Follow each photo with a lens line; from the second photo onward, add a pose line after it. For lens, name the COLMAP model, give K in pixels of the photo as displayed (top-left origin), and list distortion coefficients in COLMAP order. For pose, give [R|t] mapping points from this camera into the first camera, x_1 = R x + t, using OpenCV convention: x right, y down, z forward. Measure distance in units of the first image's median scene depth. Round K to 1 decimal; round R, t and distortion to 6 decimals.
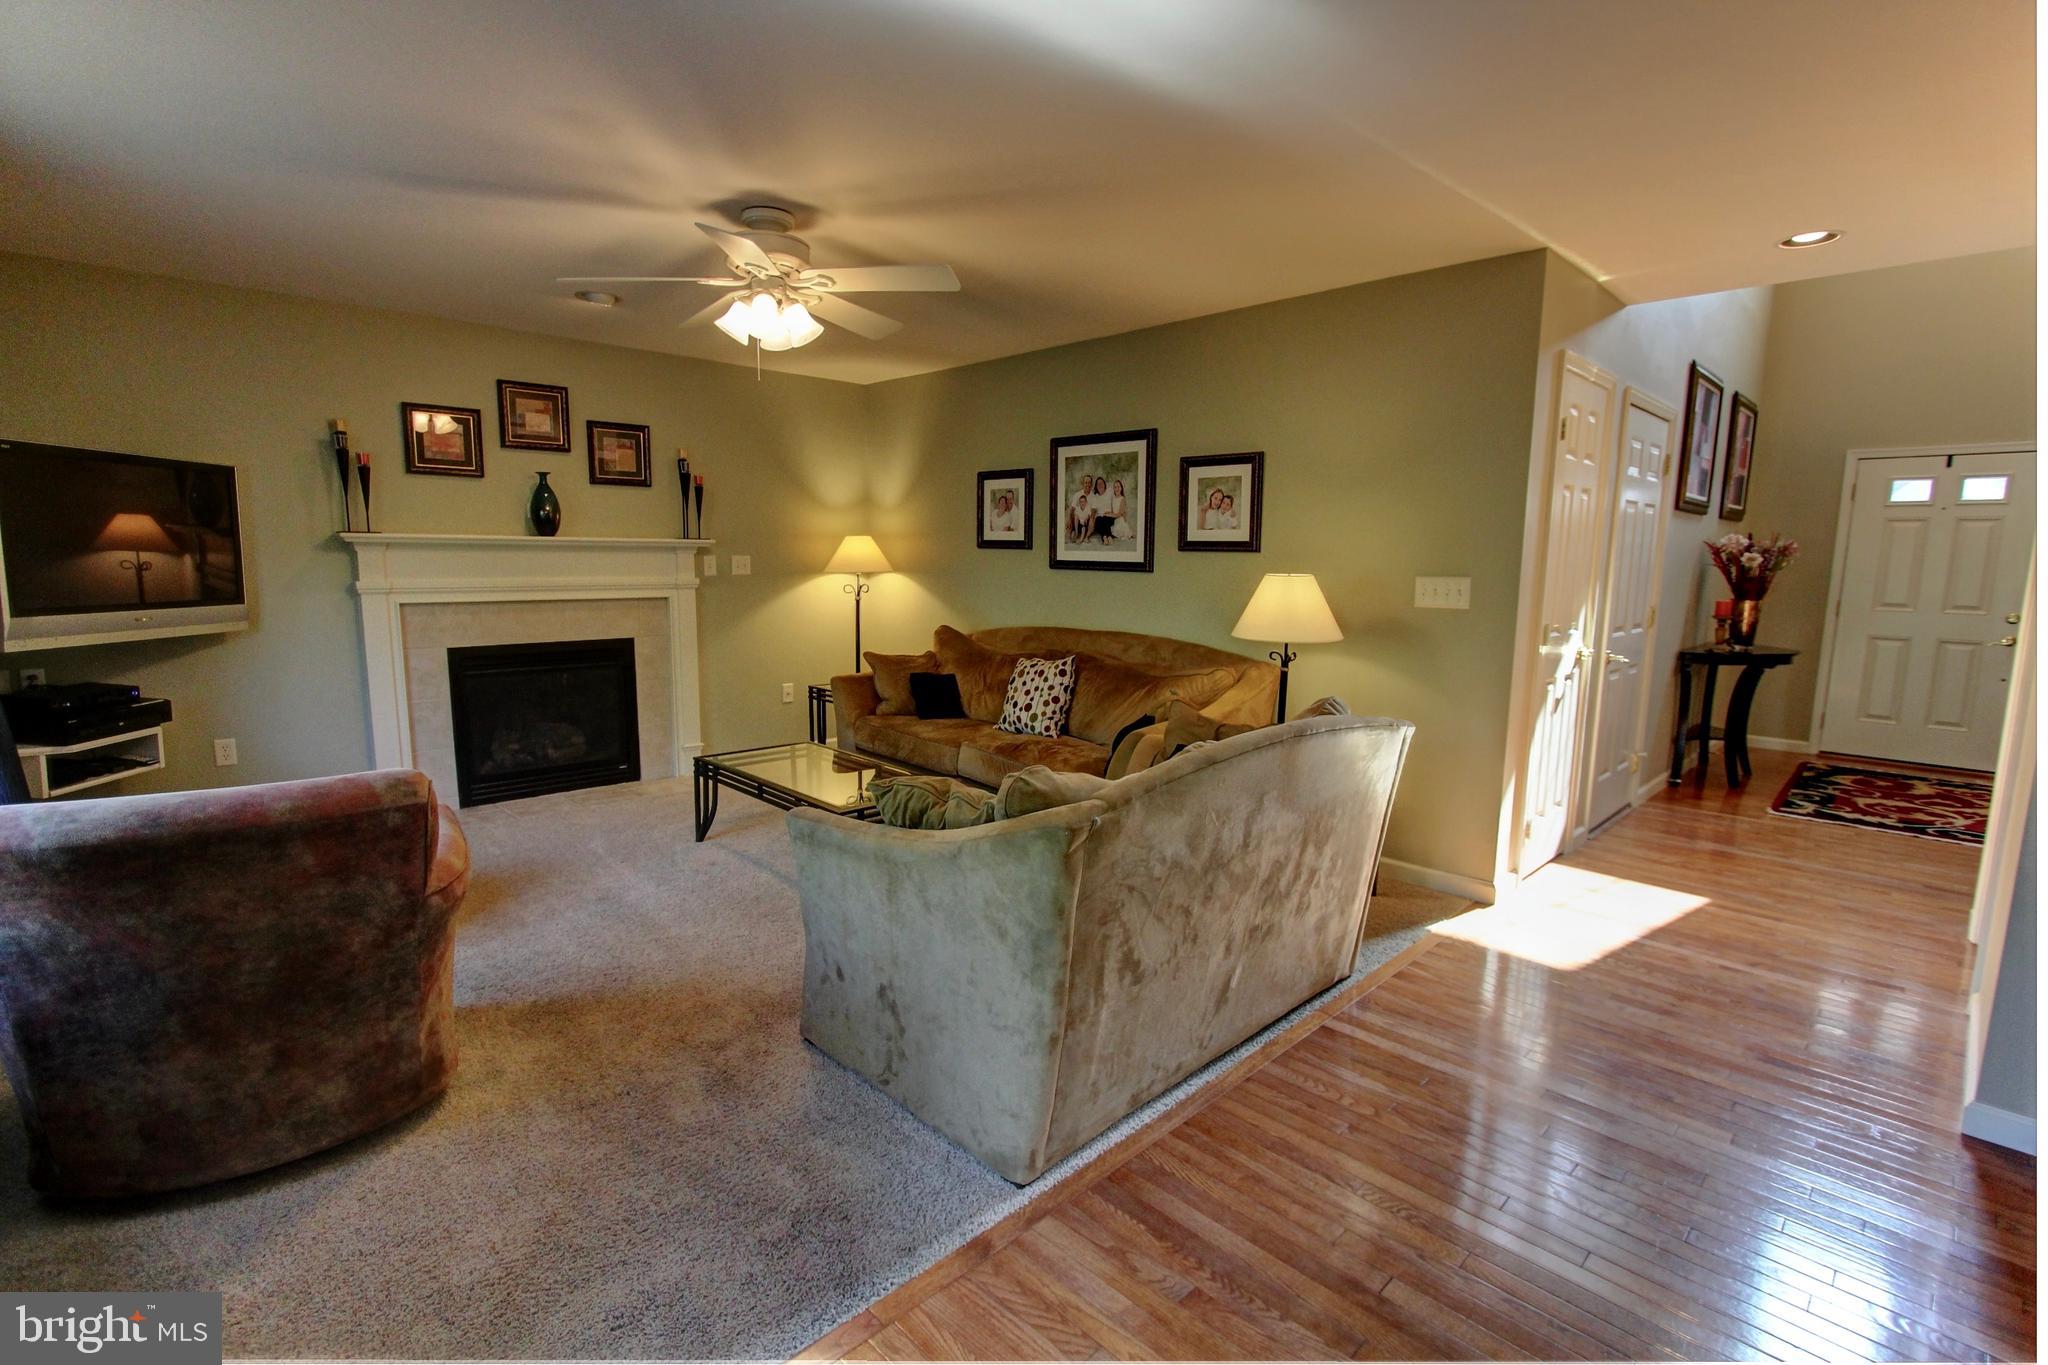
lens RADIAL K [[935.6, 0, 1014.9], [0, 935.6, 690.0], [0, 0, 1]] dist [-0.012962, 0.000820]
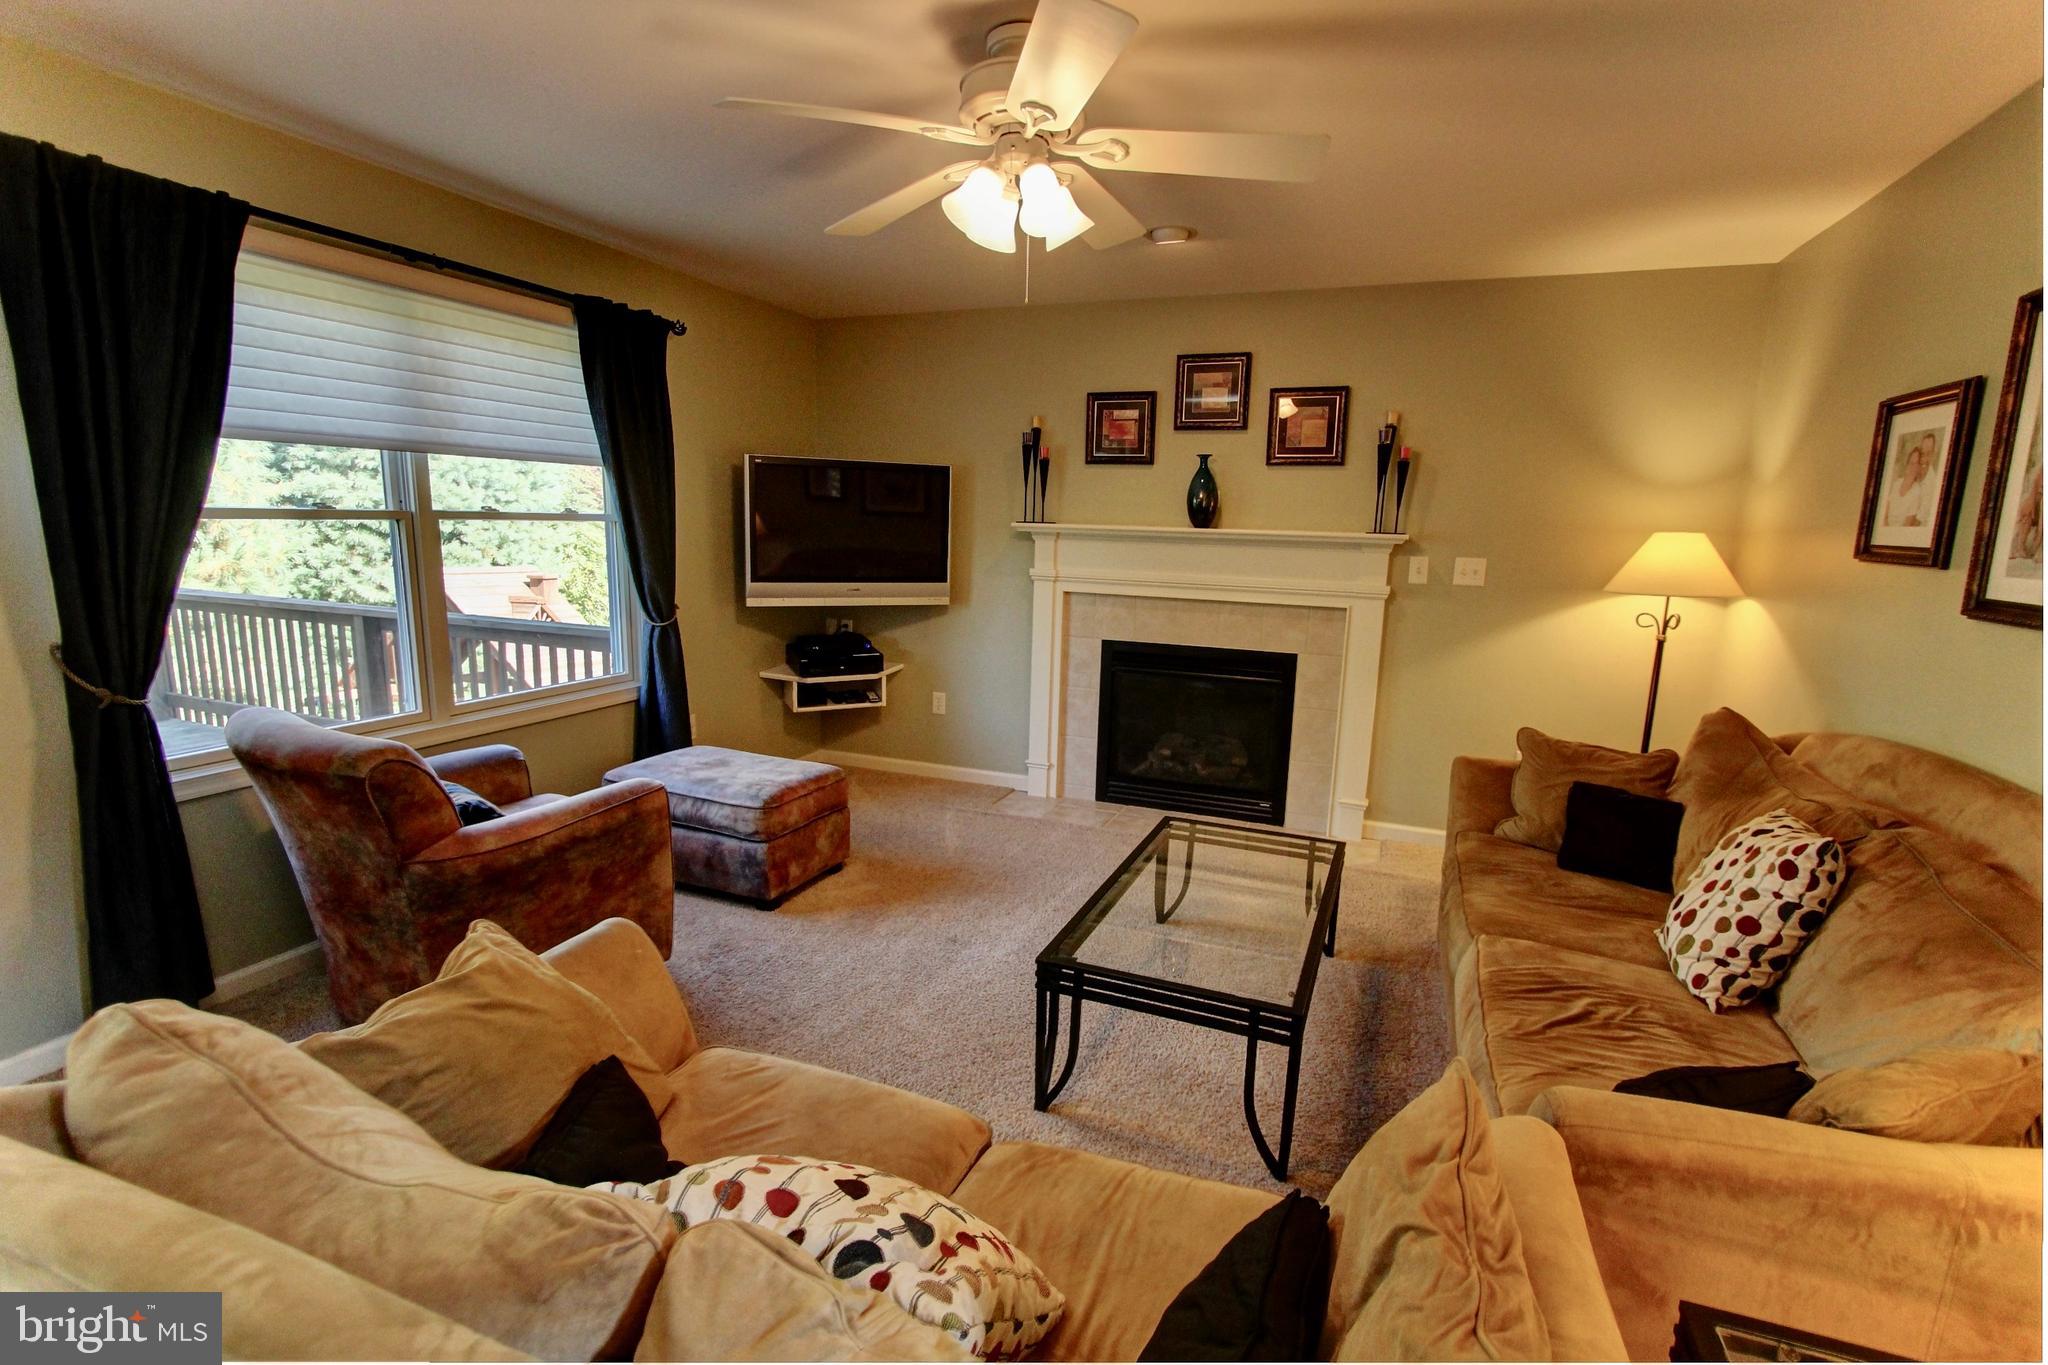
lens RADIAL K [[942.1, 0, 1028.5], [0, 942.1, 688.4], [0, 0, 1]] dist [-0.012484, 0.000709]
pose [[0.413131, 0.159894, -0.896525, 0.268004], [-0.153868, 0.982567, 0.104334, -0.087738], [0.897578, 0.094843, 0.430532, 0.510674]]
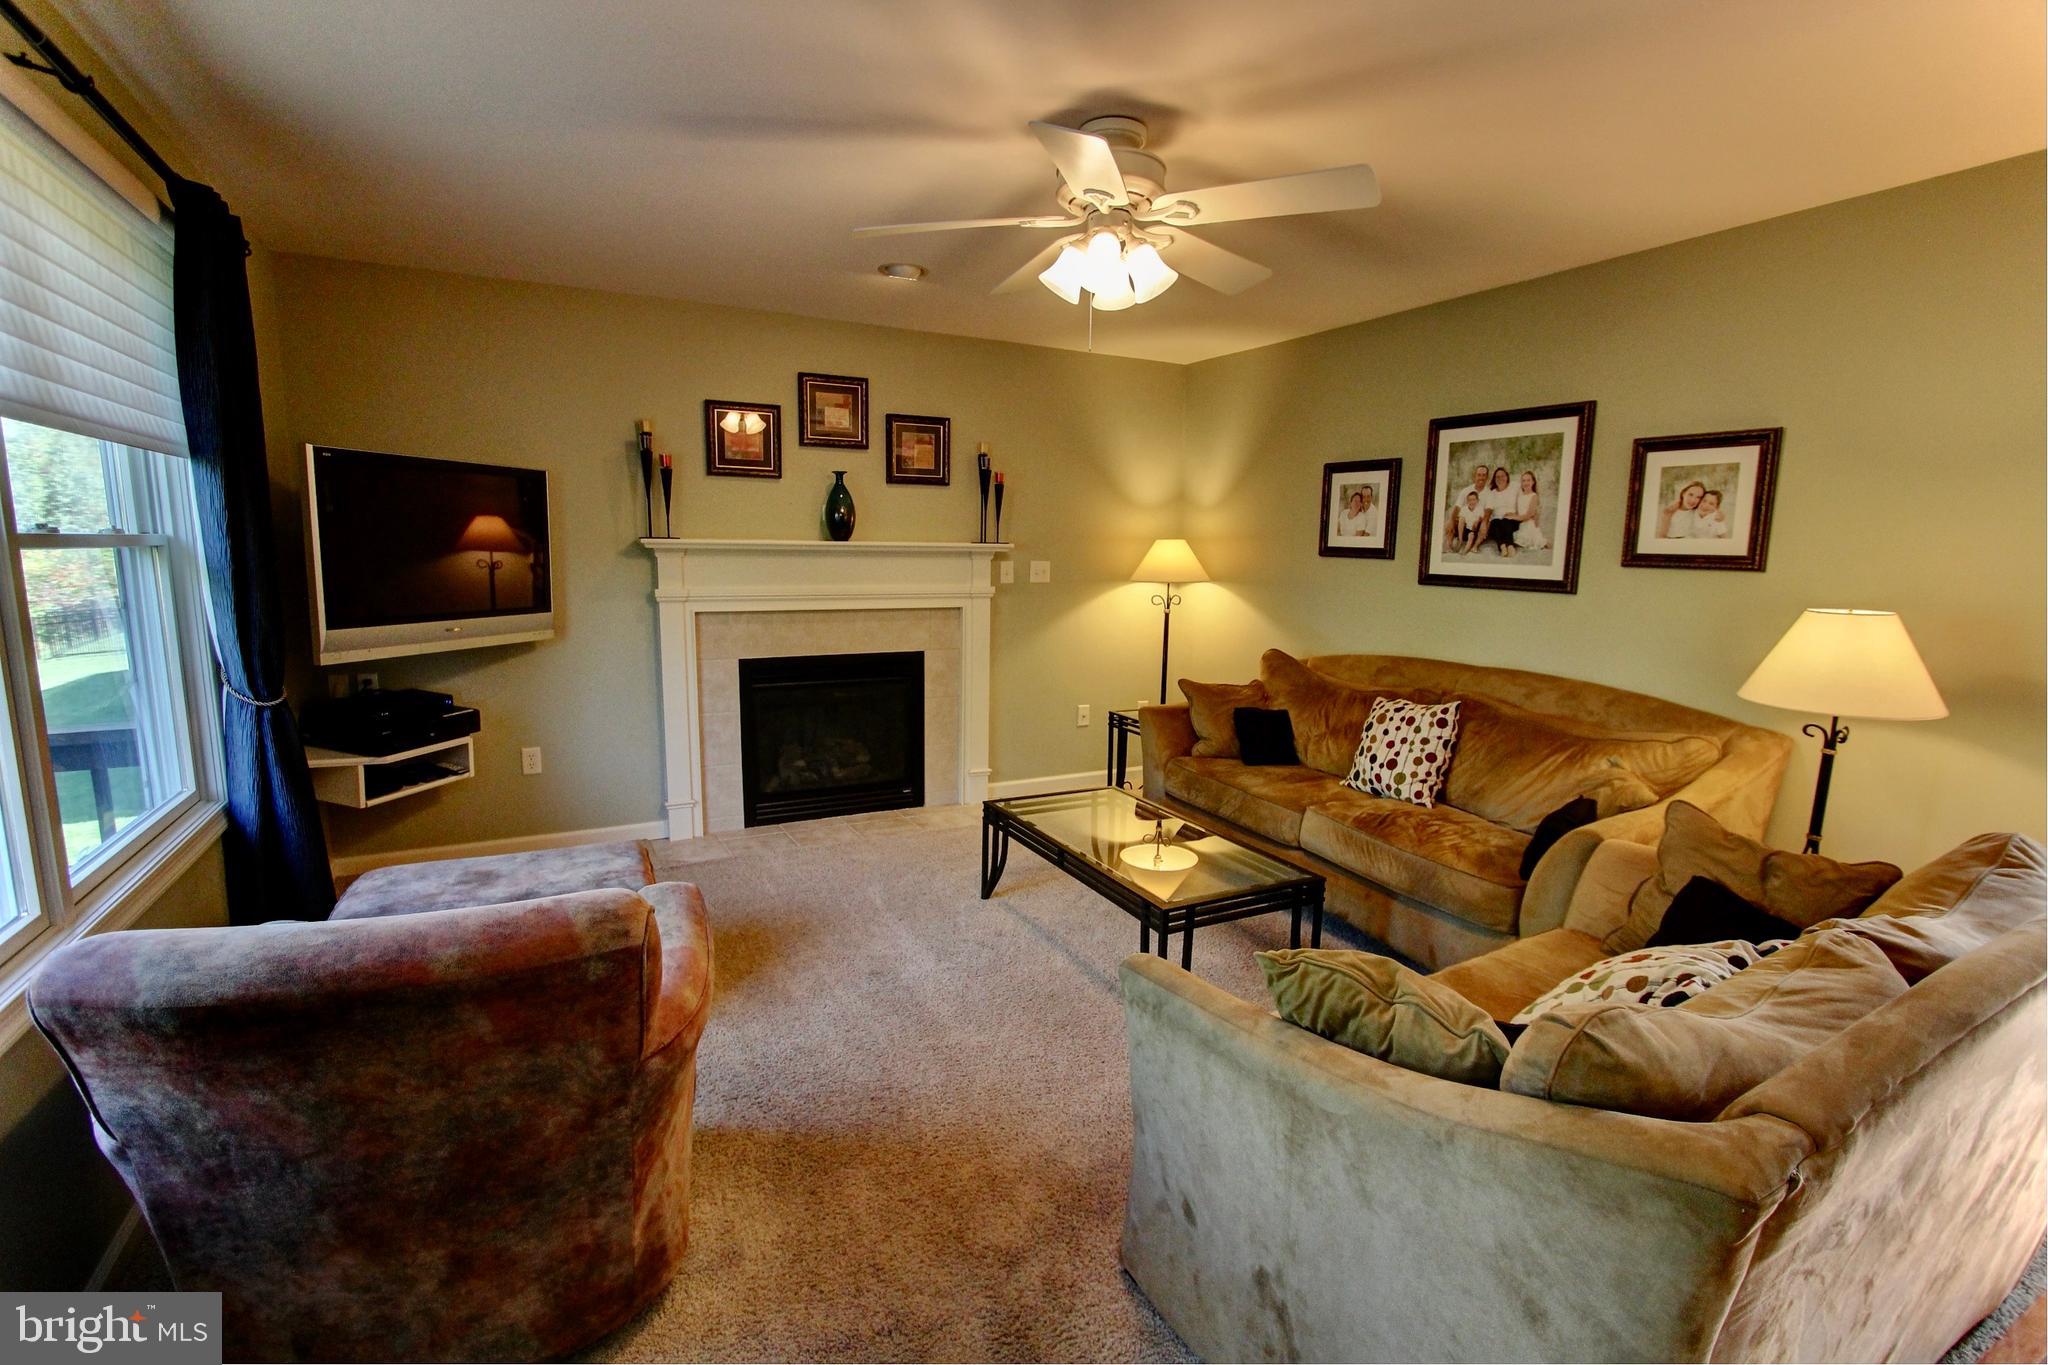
lens RADIAL K [[942.1, 0, 1028.5], [0, 942.1, 688.4], [0, 0, 1]] dist [-0.012484, 0.000709]
pose [[0.961620, 0.046056, -0.270493, -0.067970], [-0.044860, 0.998937, 0.010606, -0.039302], [0.270694, 0.001935, 0.962663, 0.161871]]
